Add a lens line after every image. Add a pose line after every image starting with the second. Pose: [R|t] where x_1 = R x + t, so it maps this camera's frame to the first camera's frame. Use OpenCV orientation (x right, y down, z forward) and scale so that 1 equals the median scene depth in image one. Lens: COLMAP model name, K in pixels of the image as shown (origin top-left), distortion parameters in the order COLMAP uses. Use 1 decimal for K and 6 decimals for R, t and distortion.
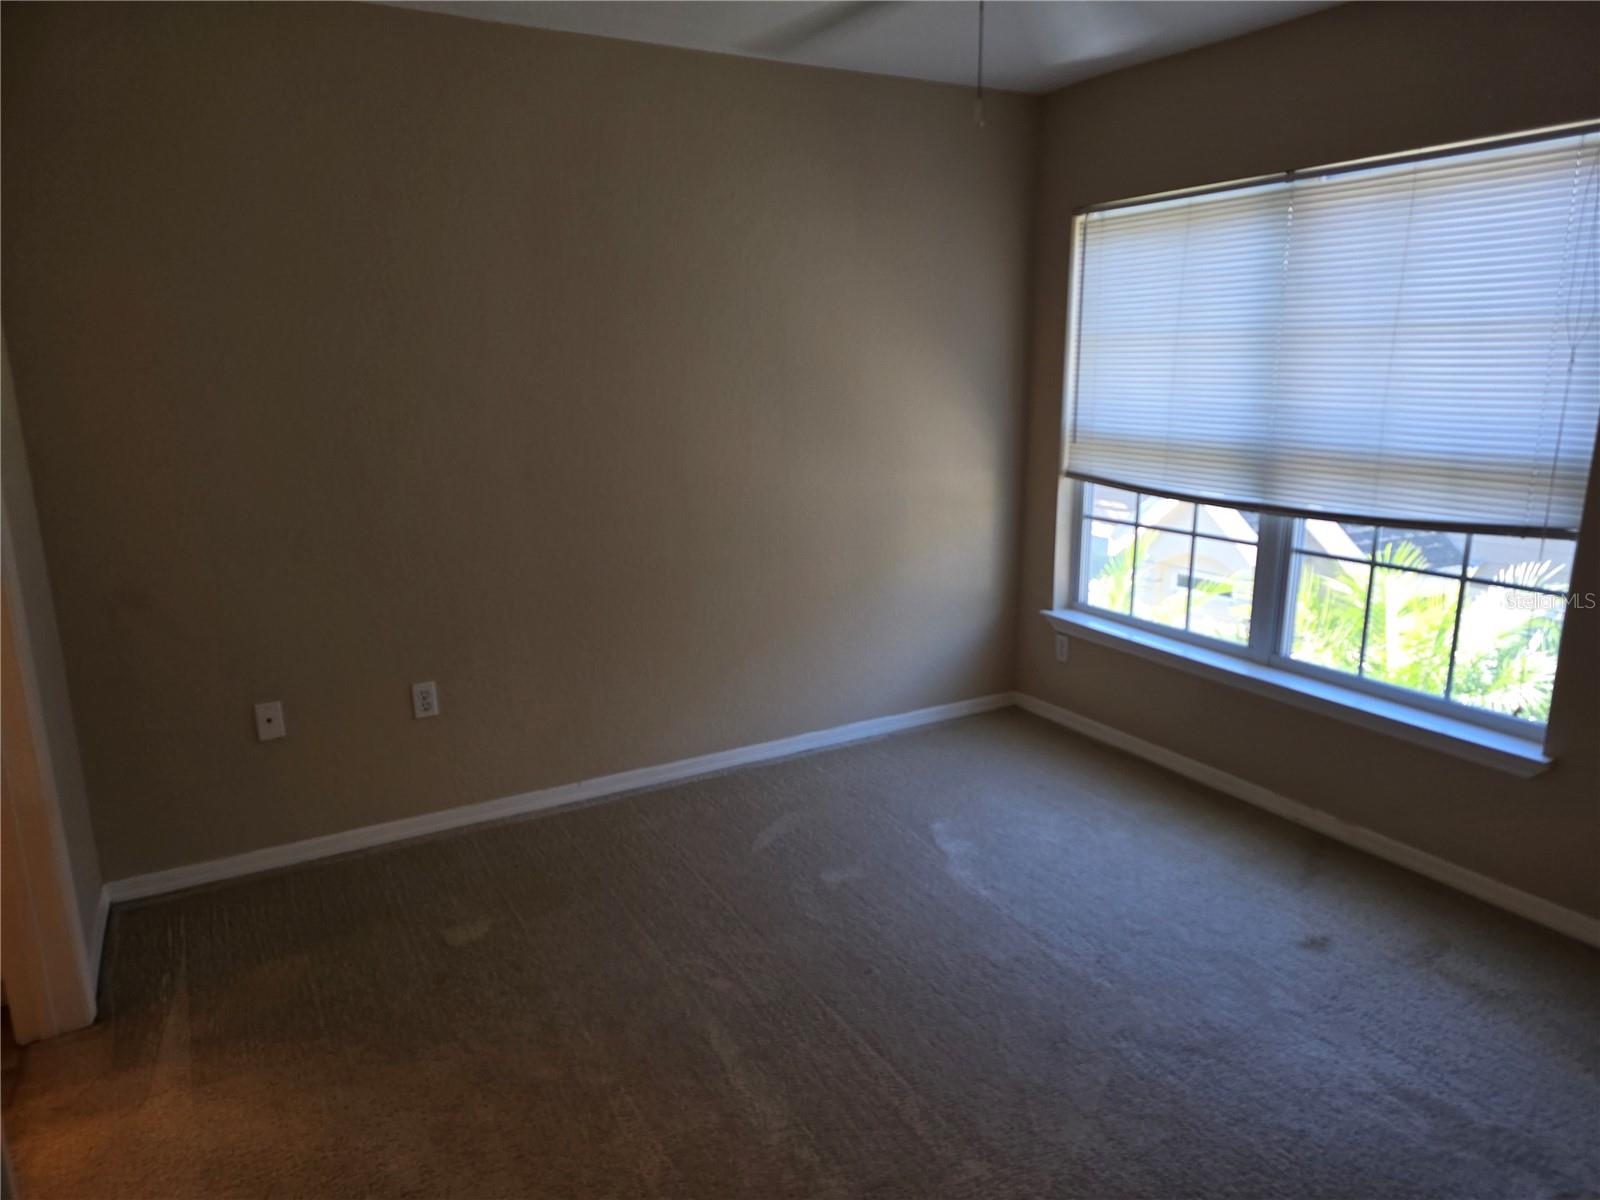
lens RADIAL K [[1065.0, 0, 803.7], [0, 1065.0, 605.7], [0, 0, 1]] dist [0.054885, -0.048110]
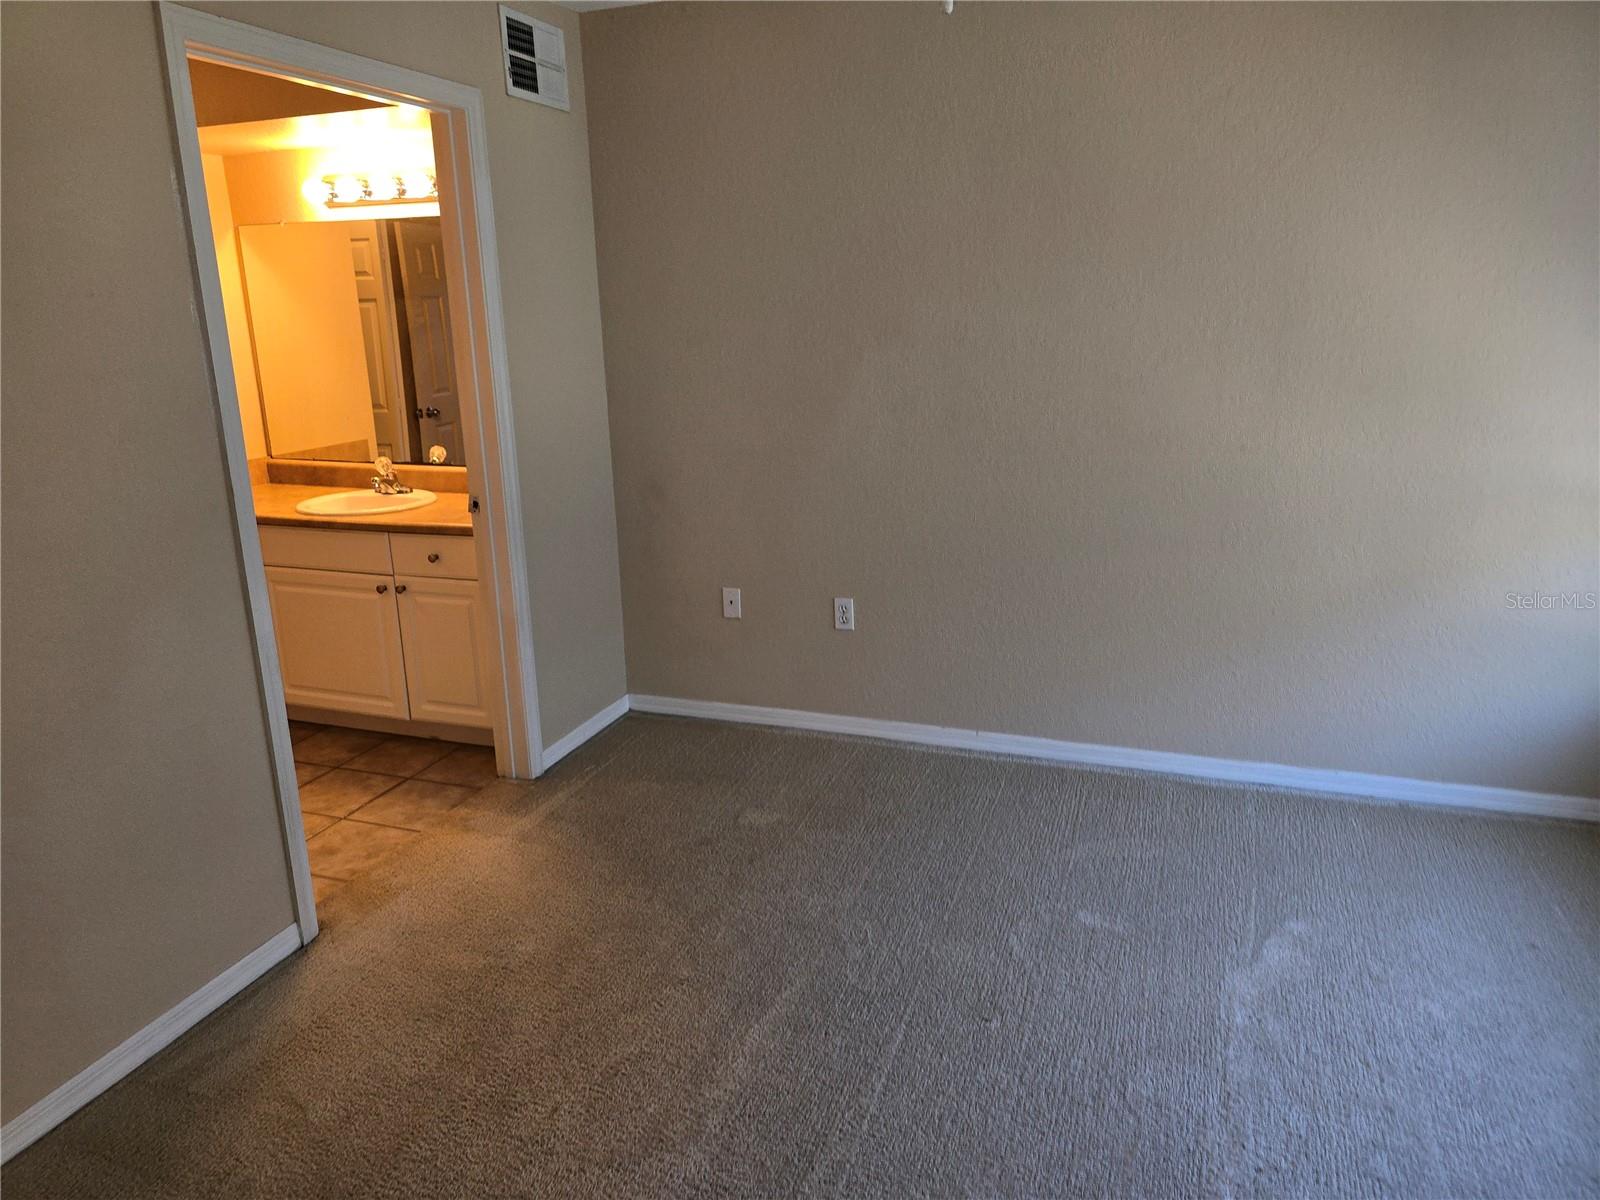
lens RADIAL K [[1065.0, 0, 802.5], [0, 1065.0, 590.5], [0, 0, 1]] dist [0.054885, -0.048110]
pose [[0.638157, 0.190365, -0.746000, 0.429576], [-0.153500, 0.980956, 0.119012, -0.059236], [0.754449, 0.038563, 0.655225, 0.247968]]
